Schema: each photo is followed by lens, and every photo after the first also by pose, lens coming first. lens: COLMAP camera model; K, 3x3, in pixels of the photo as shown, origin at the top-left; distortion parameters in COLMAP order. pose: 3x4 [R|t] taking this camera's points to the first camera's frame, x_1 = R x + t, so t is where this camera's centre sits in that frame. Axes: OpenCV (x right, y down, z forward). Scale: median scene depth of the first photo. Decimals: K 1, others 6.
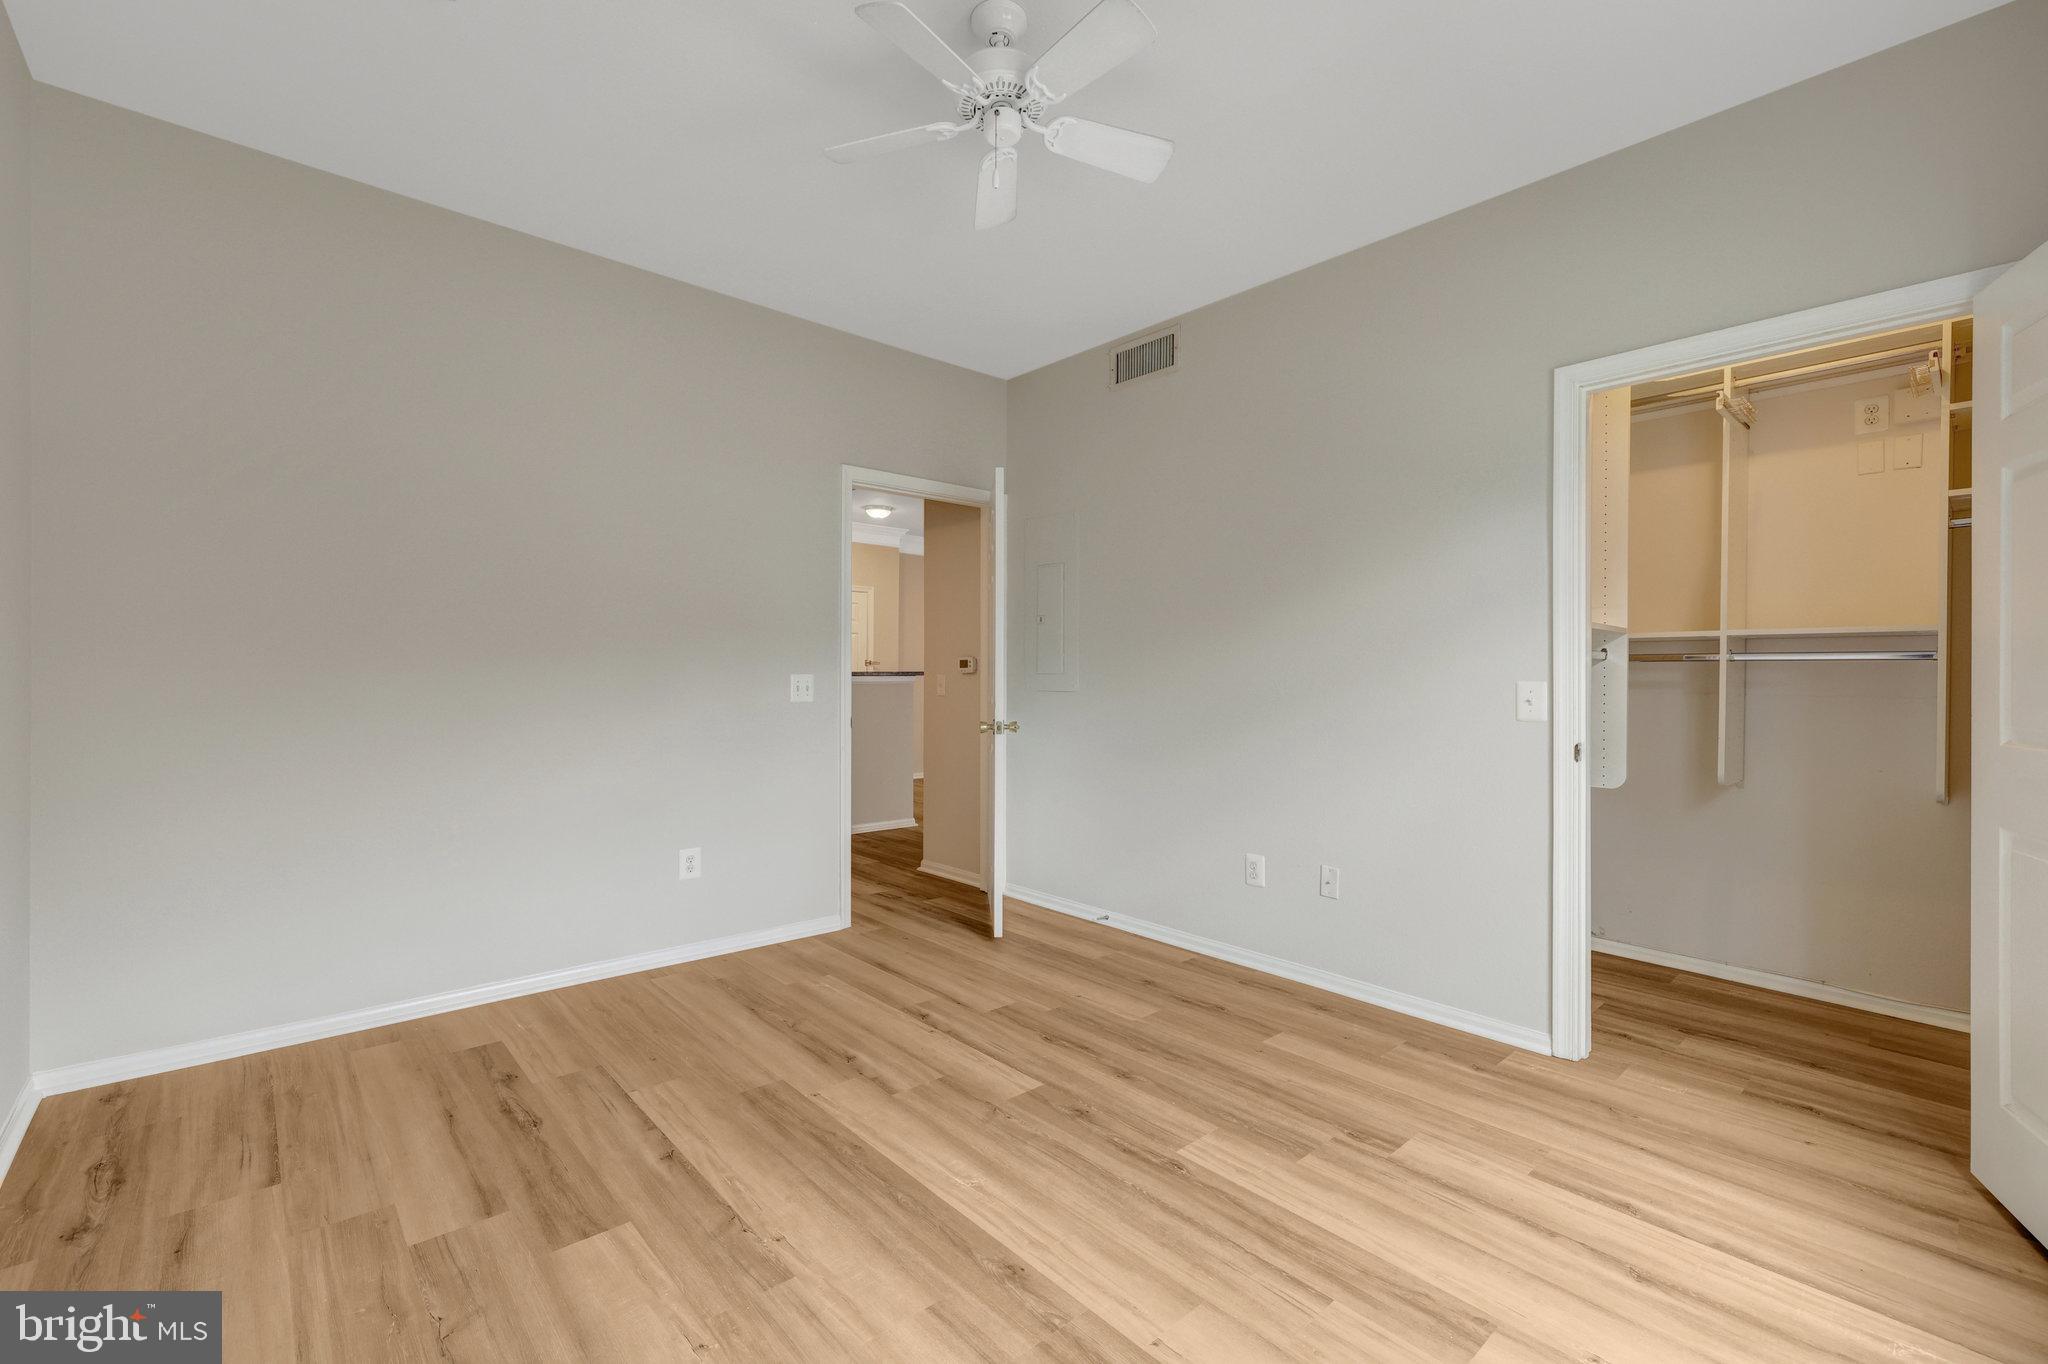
lens RADIAL K [[875.8, 0, 1022.9], [0, 875.8, 671.7], [0, 0, 1]] dist [-0.001119, -0.000070]
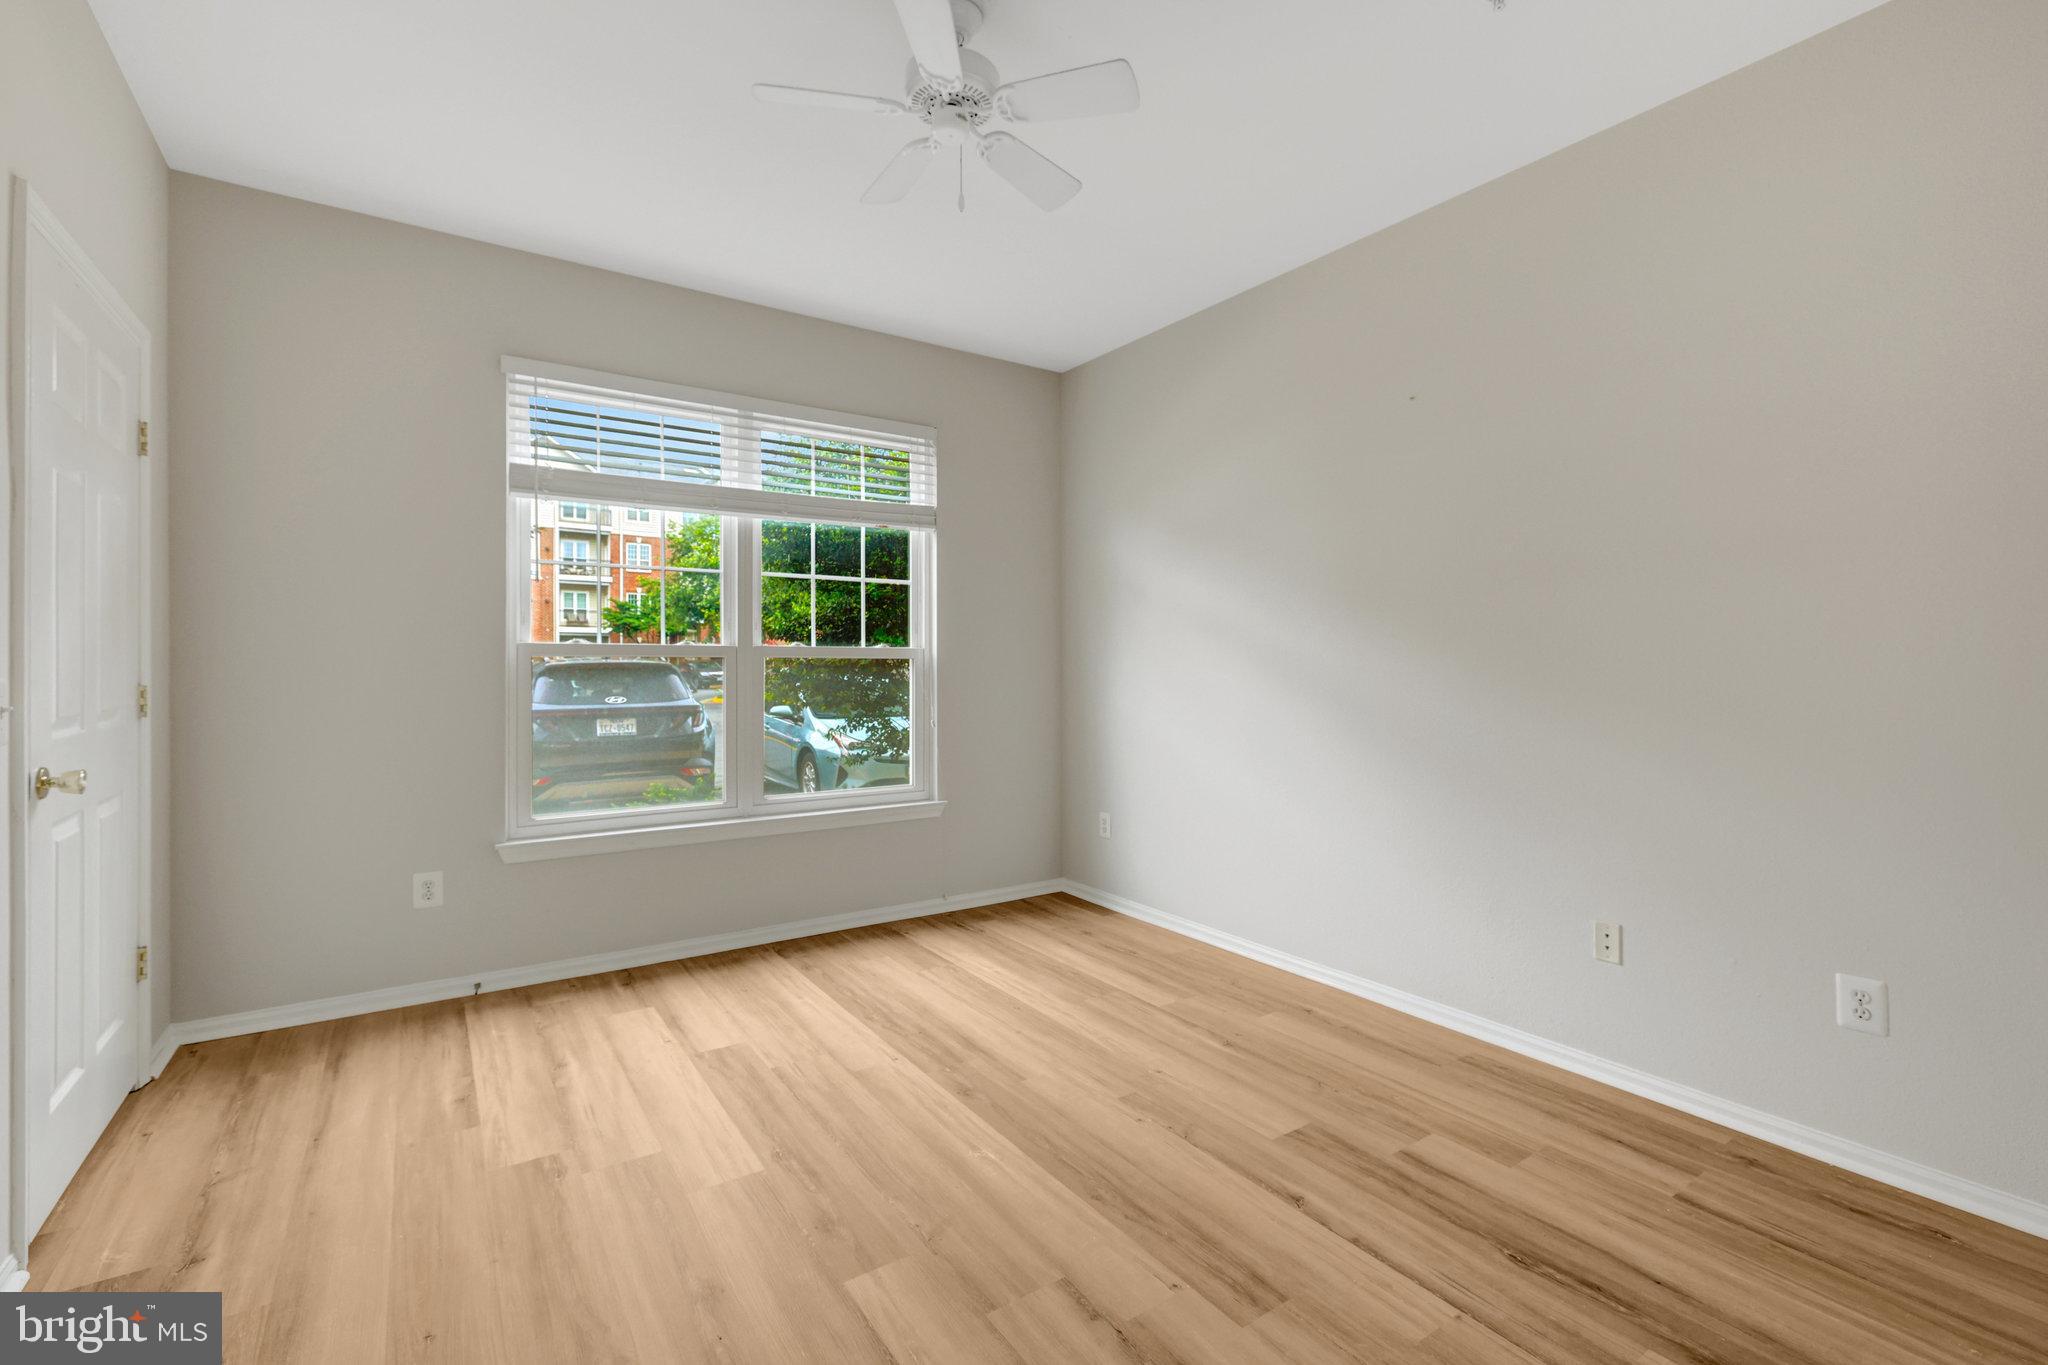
lens RADIAL K [[906.5, 0, 1022.7], [0, 906.5, 672.8], [0, 0, 1]] dist [-0.001381, 0.000204]
pose [[-0.990480, -0.009646, 0.137316, -0.225451], [-0.009270, 0.999951, 0.003377, -0.003460], [-0.137342, 0.002072, -0.990522, 1.838886]]
